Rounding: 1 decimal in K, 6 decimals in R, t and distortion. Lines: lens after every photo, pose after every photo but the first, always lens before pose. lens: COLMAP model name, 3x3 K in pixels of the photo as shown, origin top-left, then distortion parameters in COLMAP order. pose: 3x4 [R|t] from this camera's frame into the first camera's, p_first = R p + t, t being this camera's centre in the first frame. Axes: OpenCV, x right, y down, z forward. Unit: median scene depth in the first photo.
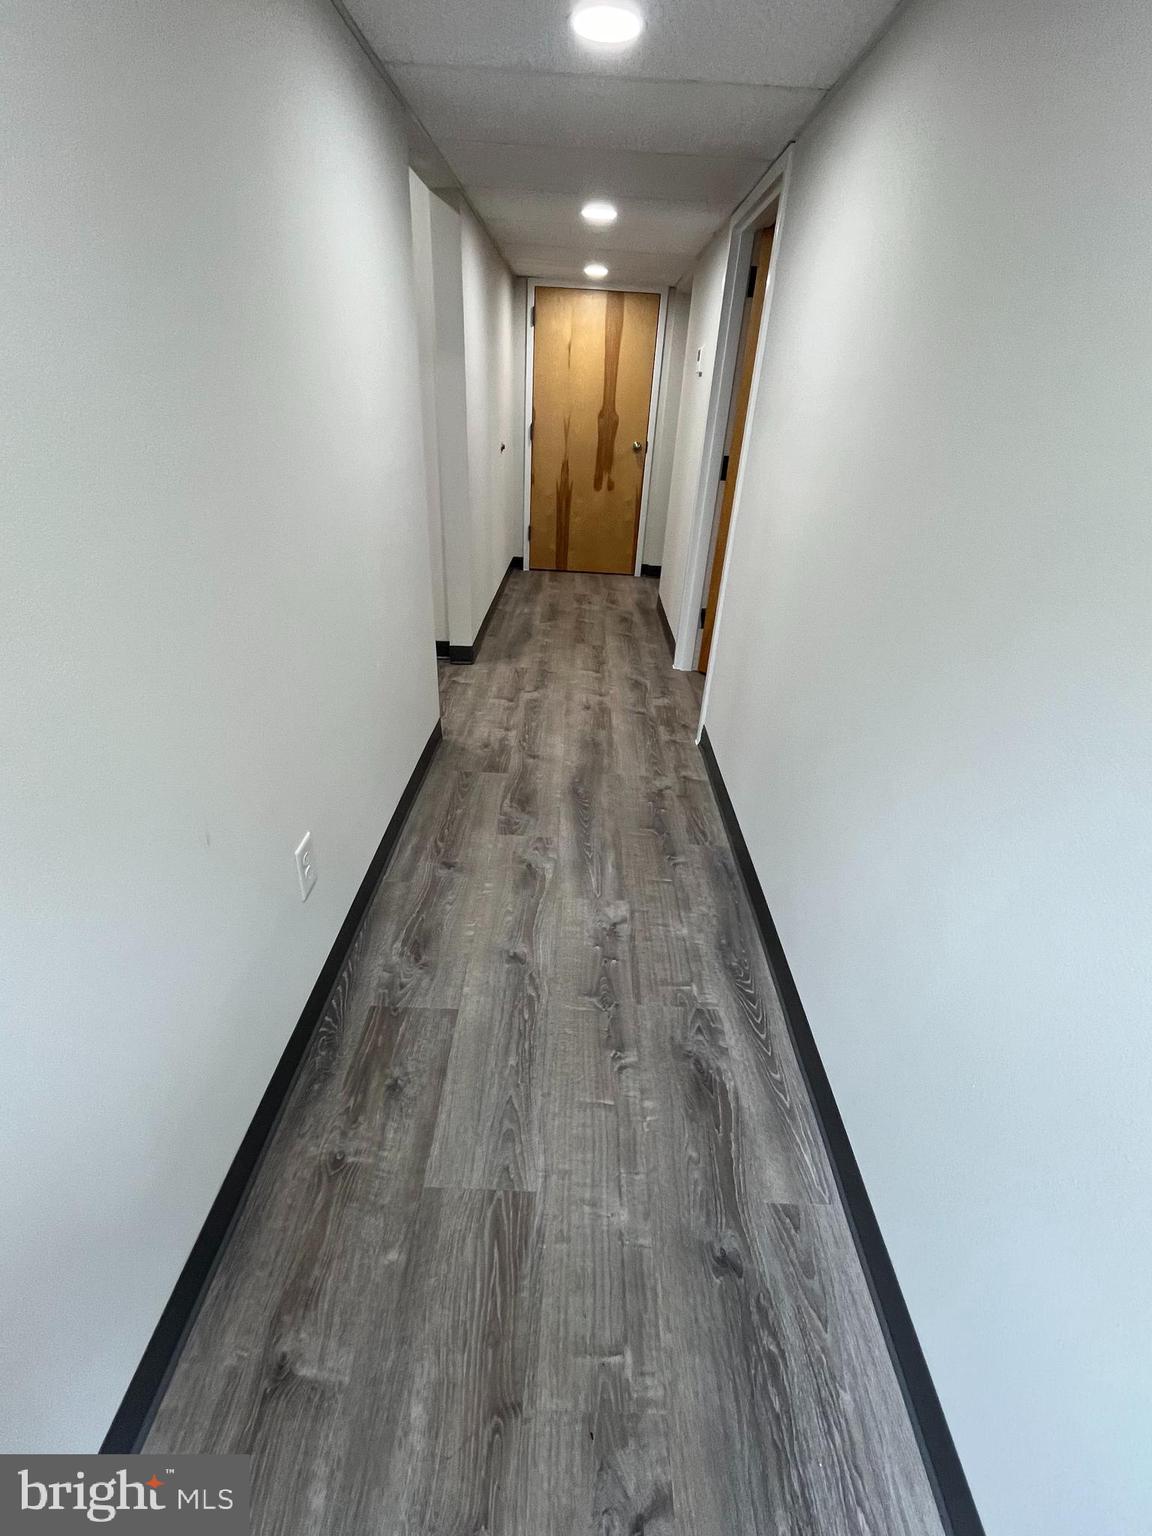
lens RADIAL K [[684.0, 0, 576.0], [0, 684.0, 768.0], [0, 0, 1]] dist [-0.002462, -0.000019]
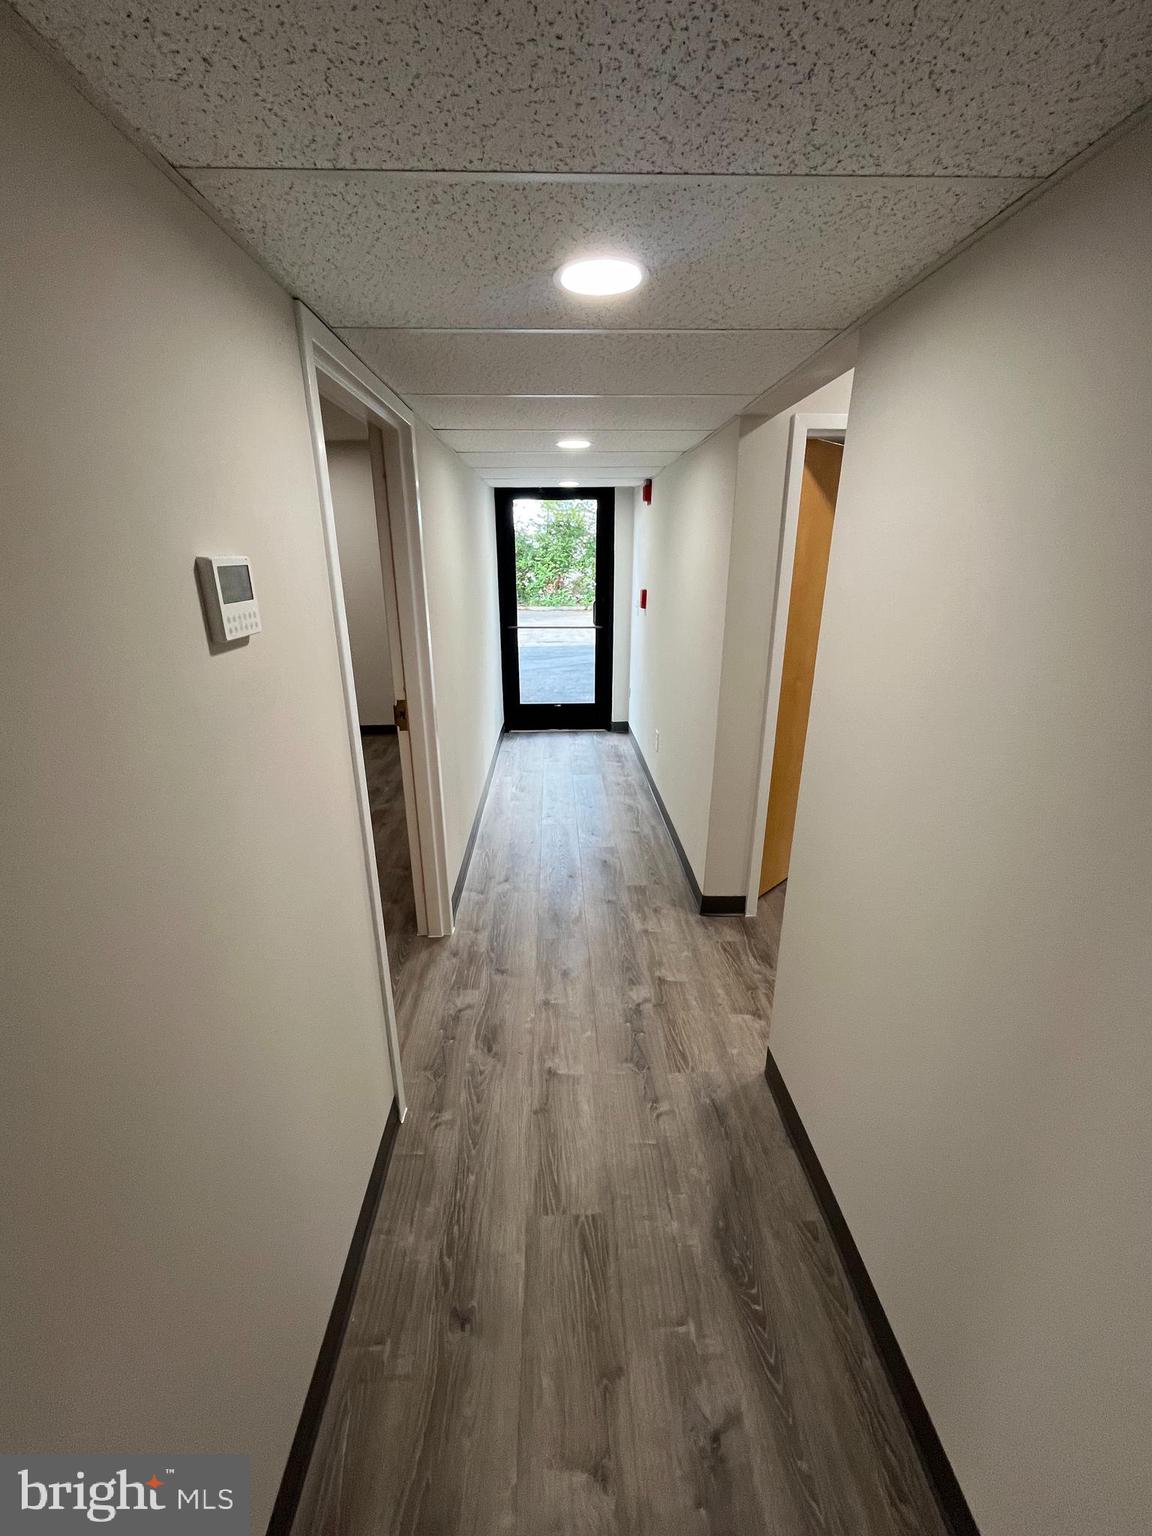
lens RADIAL K [[623.9, 0, 576.0], [0, 623.9, 768.0], [0, 0, 1]] dist [-0.001924, 0.000040]
pose [[-0.997697, -0.026166, -0.062576, 0.058355], [-0.064055, 0.666866, 0.742419, -0.828212], [0.022304, 0.744718, -0.667007, 1.350705]]
